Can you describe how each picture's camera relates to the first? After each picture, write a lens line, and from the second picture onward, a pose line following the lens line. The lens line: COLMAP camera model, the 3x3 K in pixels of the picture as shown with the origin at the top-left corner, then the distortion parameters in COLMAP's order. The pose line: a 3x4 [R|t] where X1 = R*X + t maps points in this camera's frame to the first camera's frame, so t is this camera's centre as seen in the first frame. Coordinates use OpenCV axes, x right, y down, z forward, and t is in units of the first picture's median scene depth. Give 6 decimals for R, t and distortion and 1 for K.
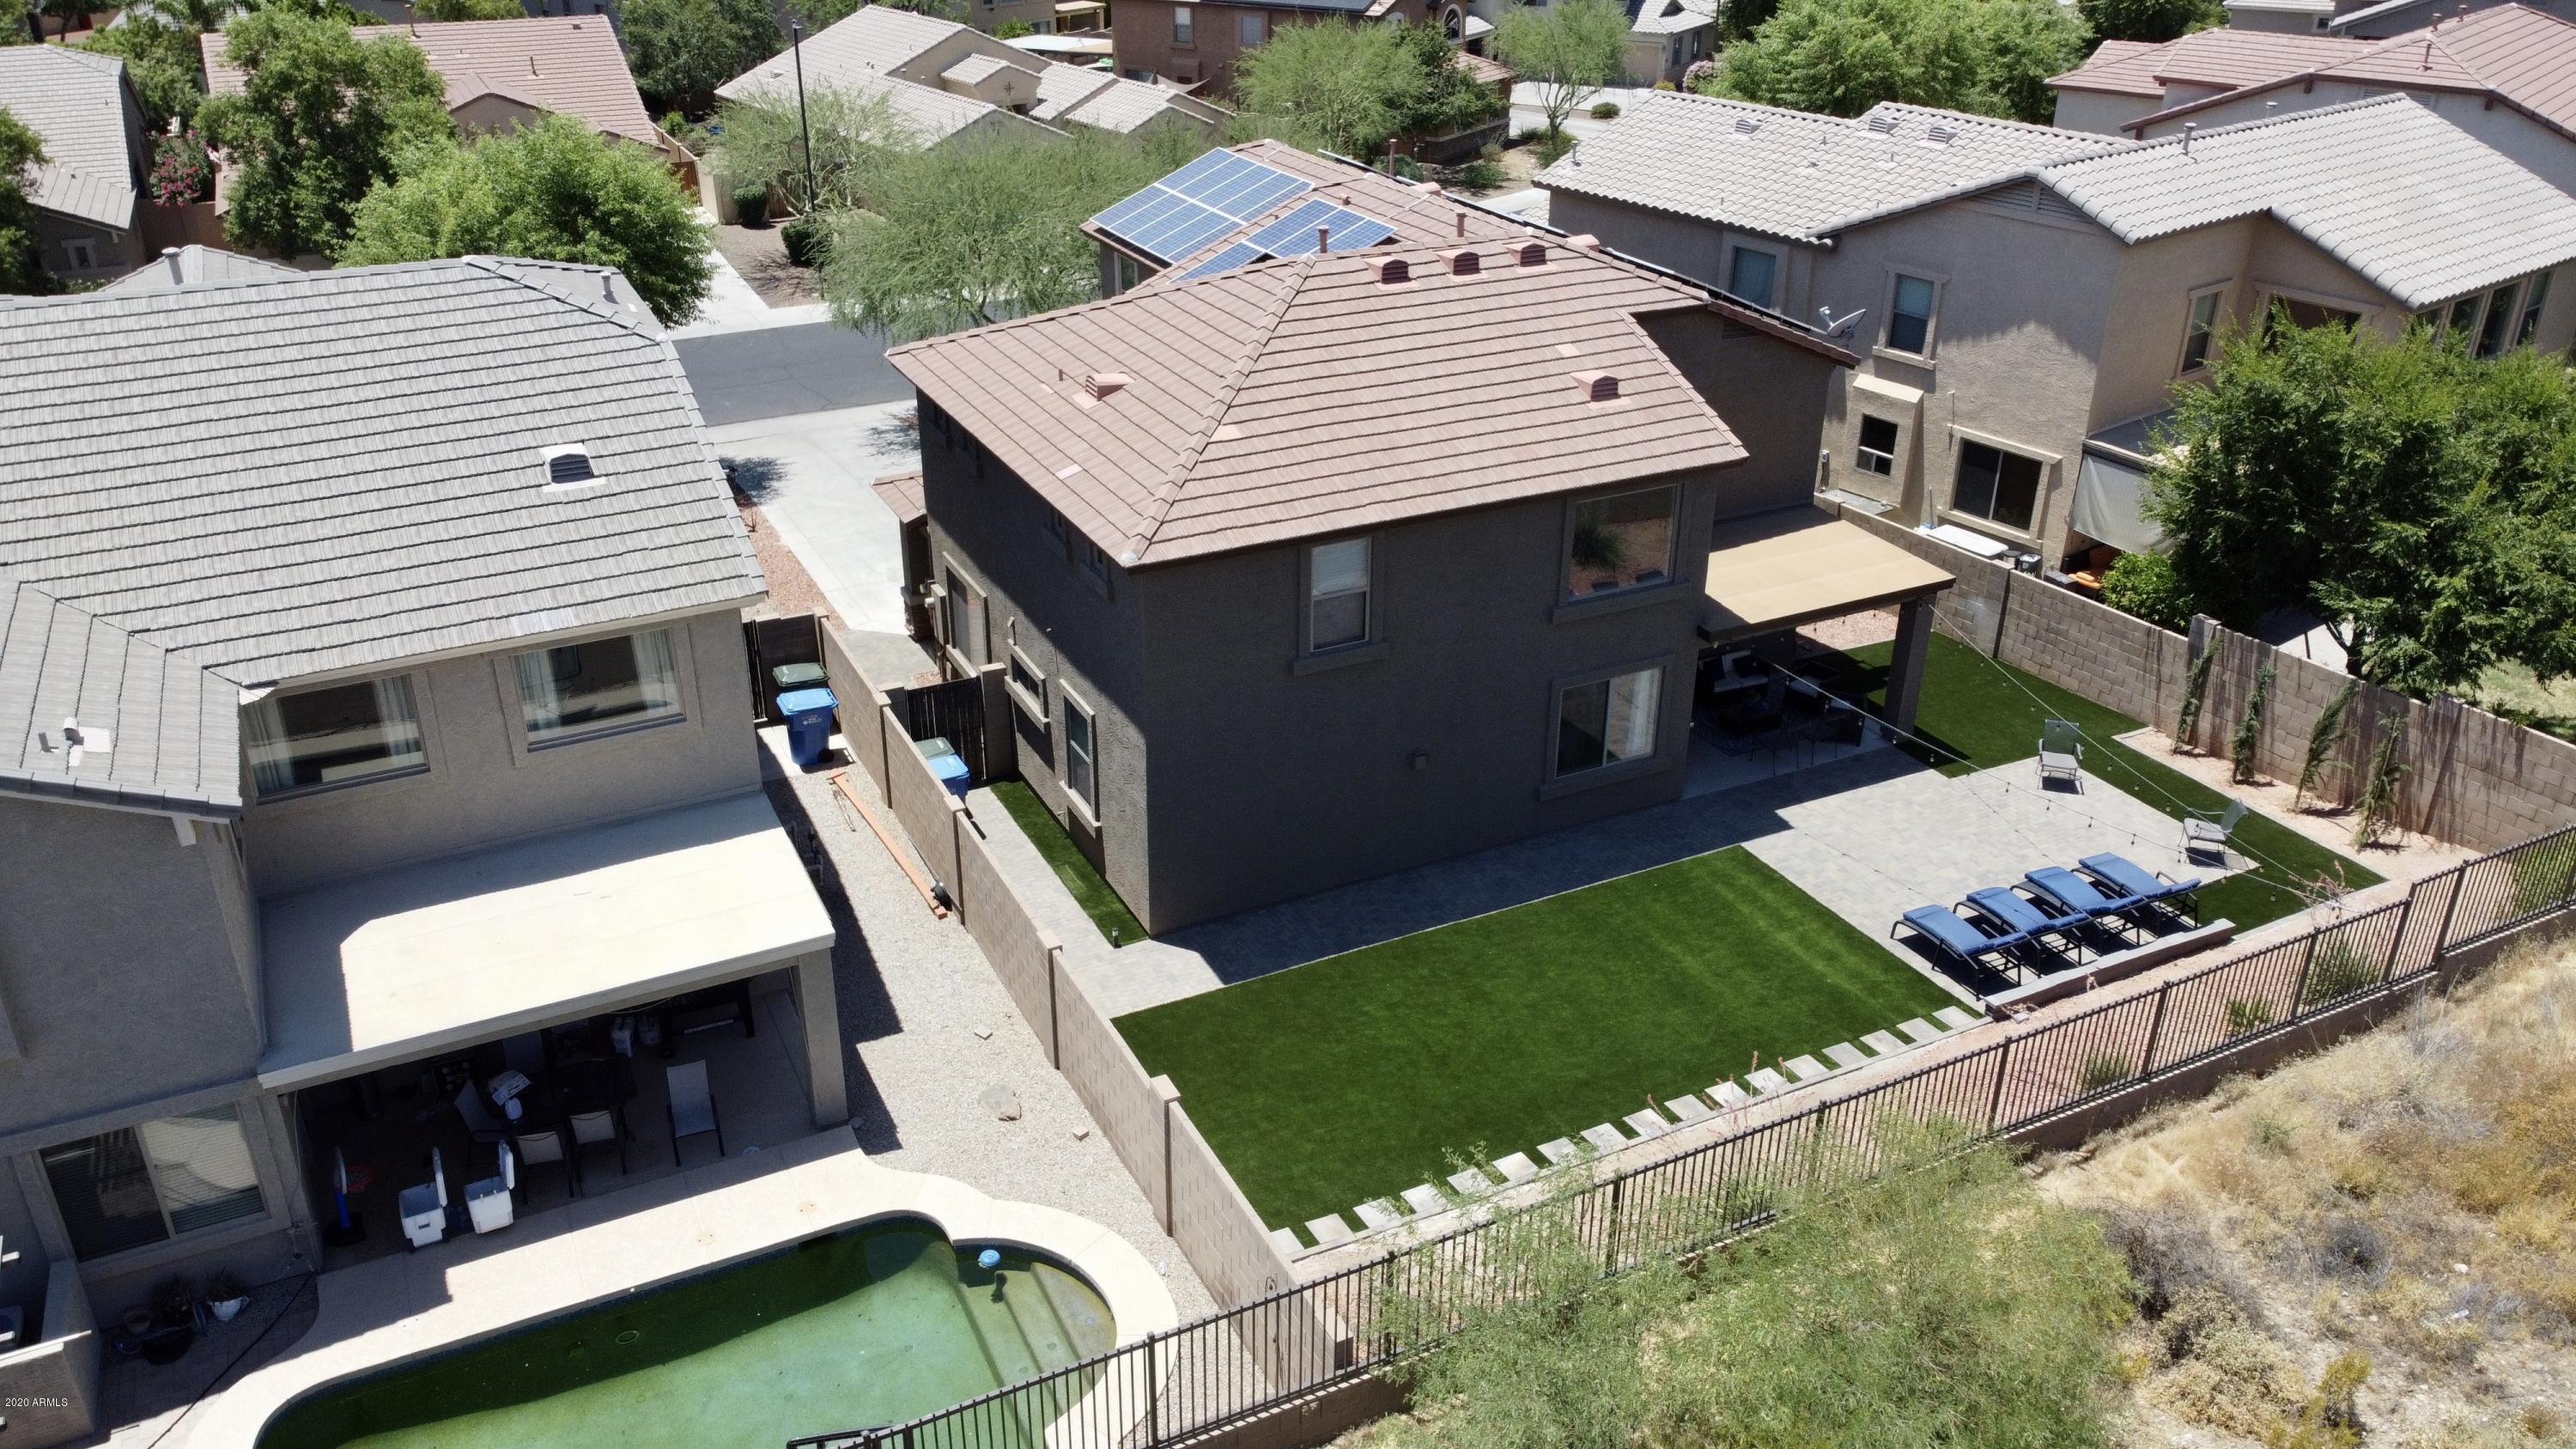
lens RADIAL K [[1887.4, 0, 1252.6], [0, 1887.4, 719.7], [0, 0, 1]] dist [-0.000564, -0.003301]
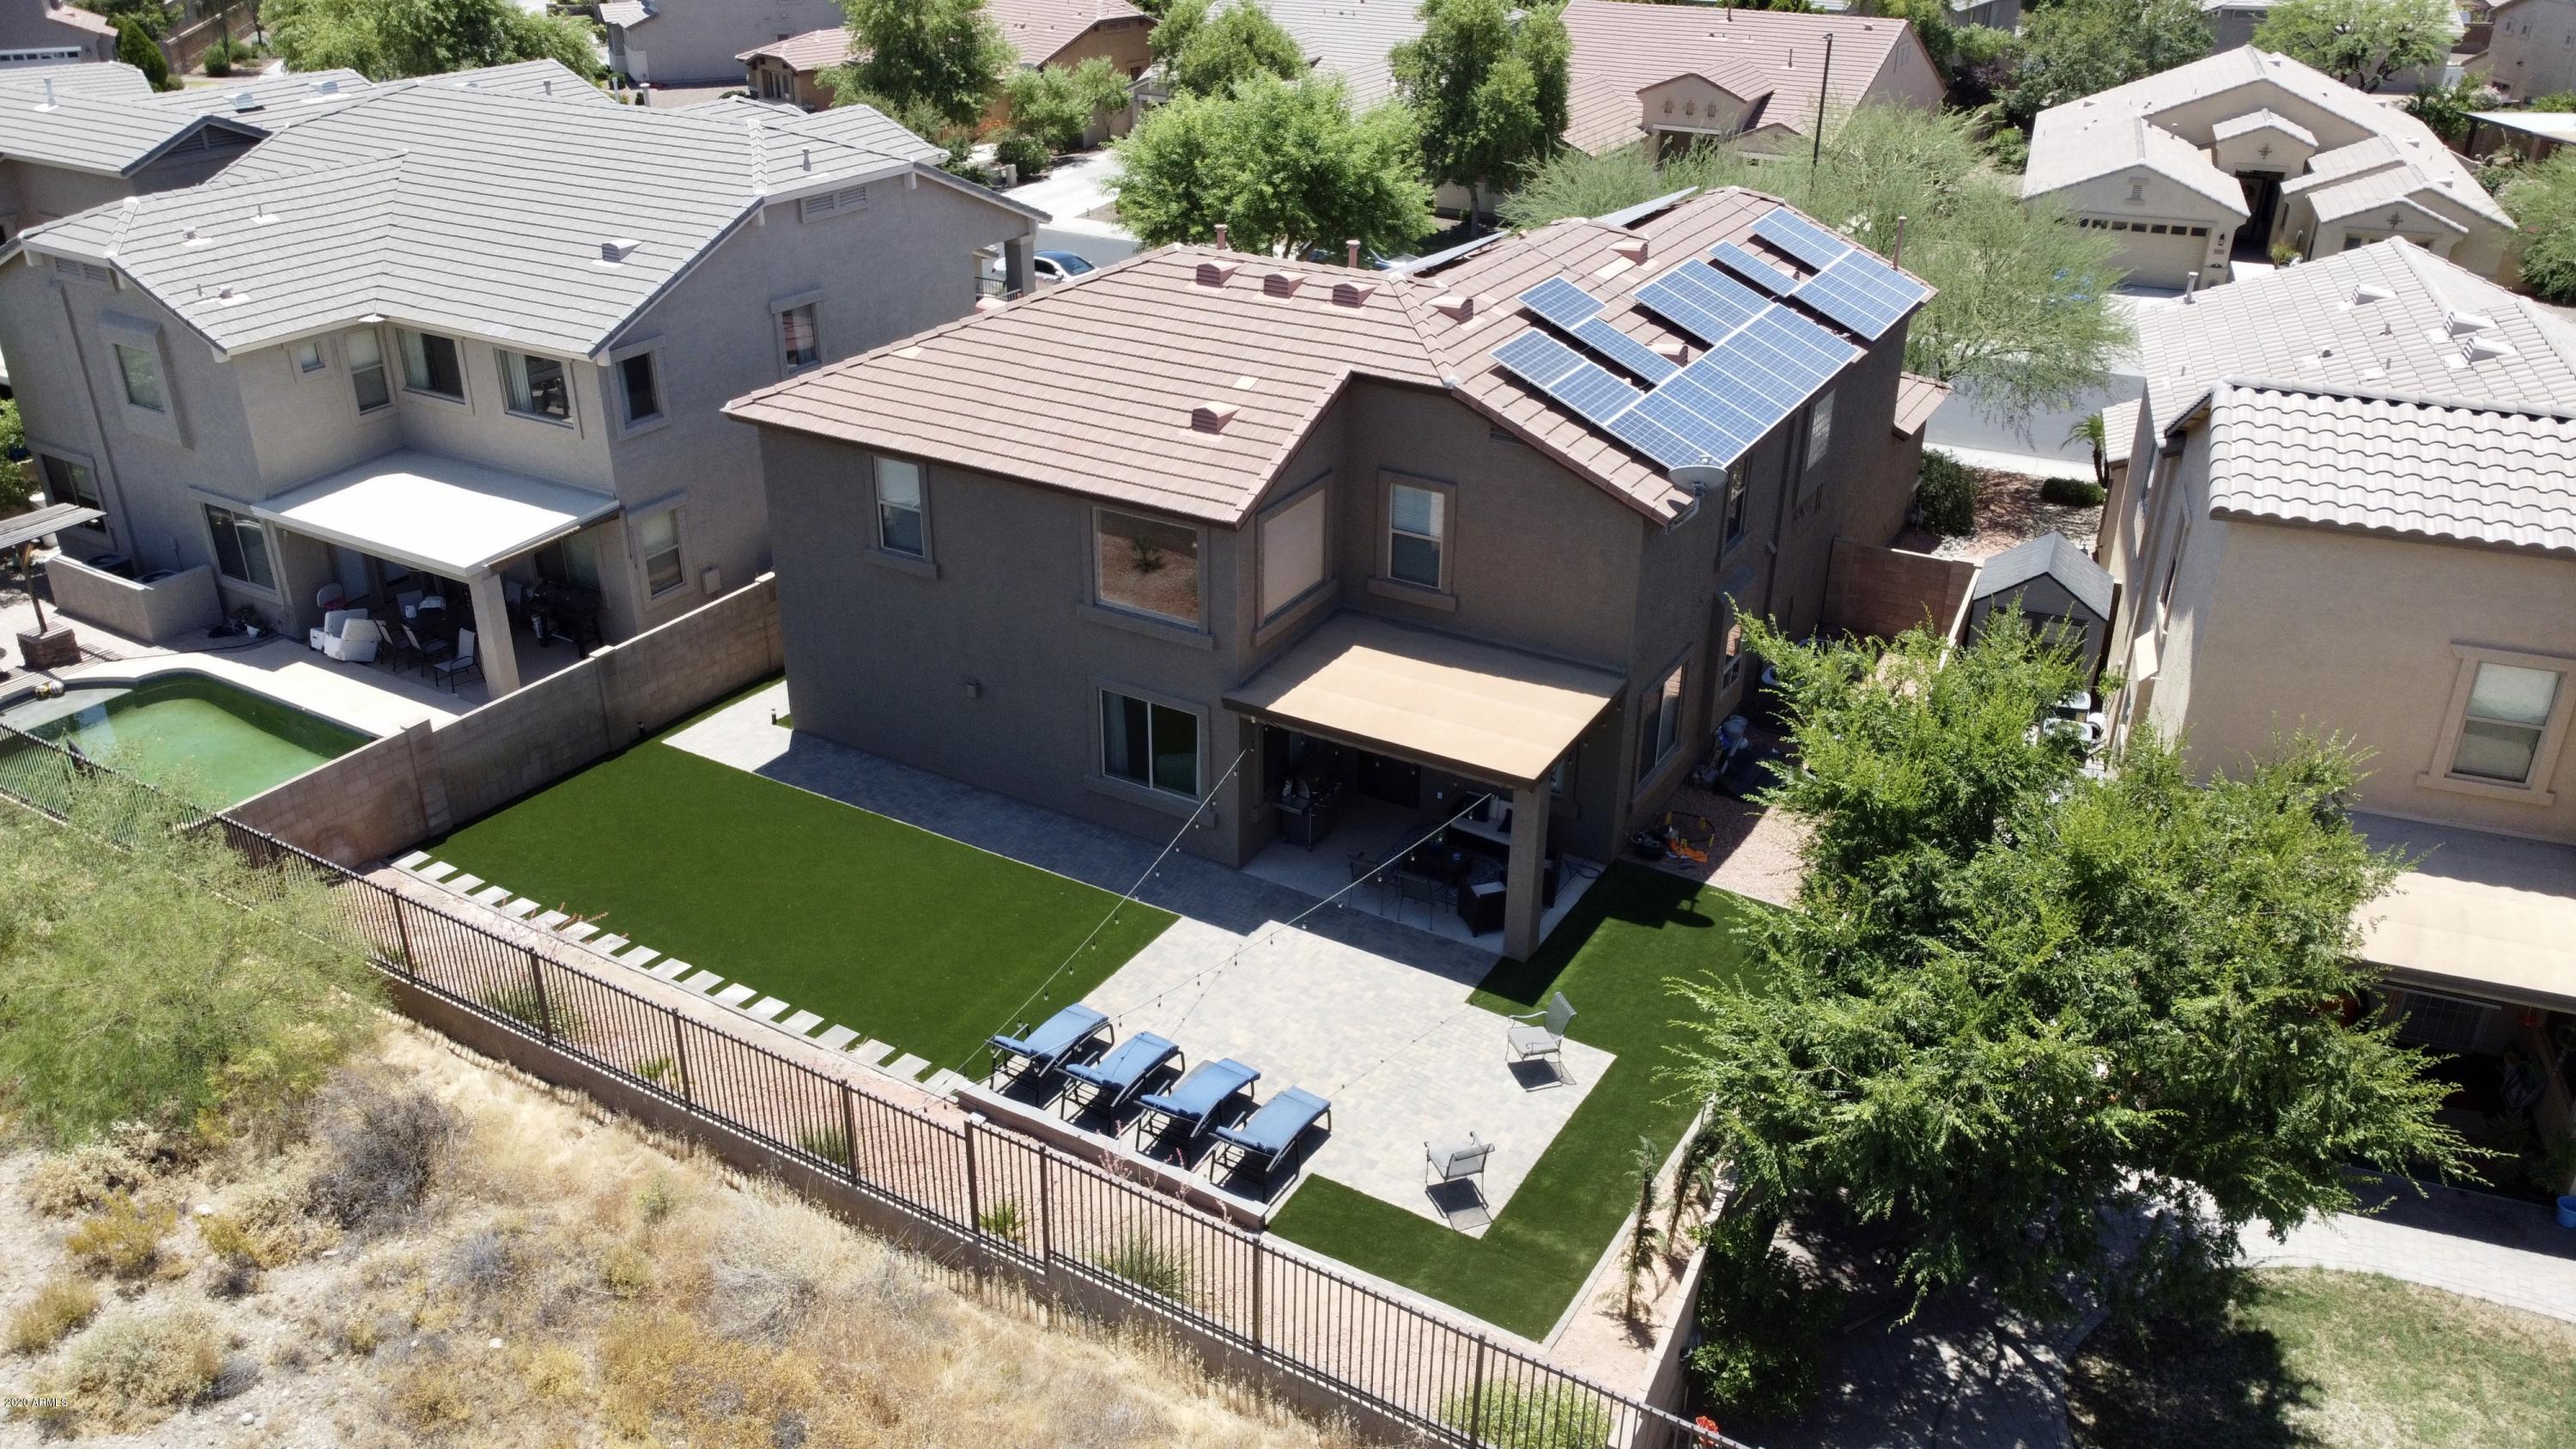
lens RADIAL K [[1875.3, 0, 1274.4], [0, 1875.3, 717.9], [0, 0, 1]] dist [-0.002831, -0.003860]
pose [[0.552503, 0.377983, -0.742879, 0.969735], [-0.377783, 0.908022, 0.181040, -0.219596], [0.742981, 0.180621, 0.644481, 0.409641]]
